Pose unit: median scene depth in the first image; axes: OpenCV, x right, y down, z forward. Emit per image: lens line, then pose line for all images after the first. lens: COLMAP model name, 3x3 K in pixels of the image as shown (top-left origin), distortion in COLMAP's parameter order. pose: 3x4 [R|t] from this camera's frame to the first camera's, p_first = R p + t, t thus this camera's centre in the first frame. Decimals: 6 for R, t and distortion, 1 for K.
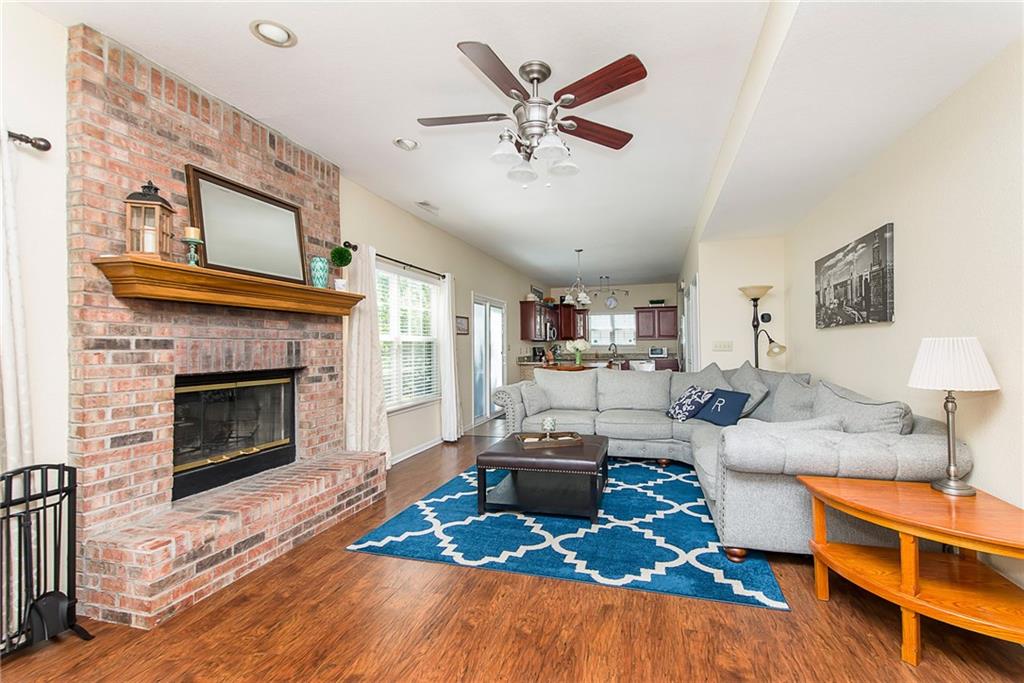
lens RADIAL K [[473.1, 0, 546.4], [0, 473.1, 349.5], [0, 0, 1]] dist [0.060763, -0.023365]
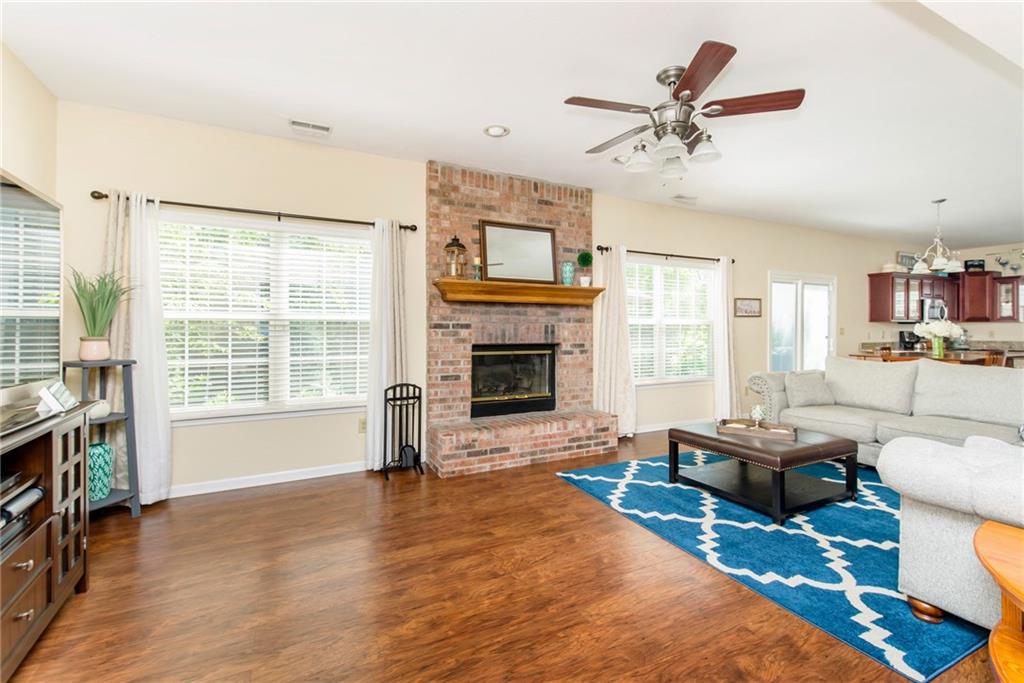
lens RADIAL K [[459.7, 0, 512.0], [0, 459.7, 341.5], [0, 0, 1]] dist [0.035820, -0.000266]
pose [[0.658187, 0.031571, -0.752192, 0.489457], [-0.014289, 0.999464, 0.029446, -0.005902], [0.752719, -0.008633, 0.658285, 0.030407]]
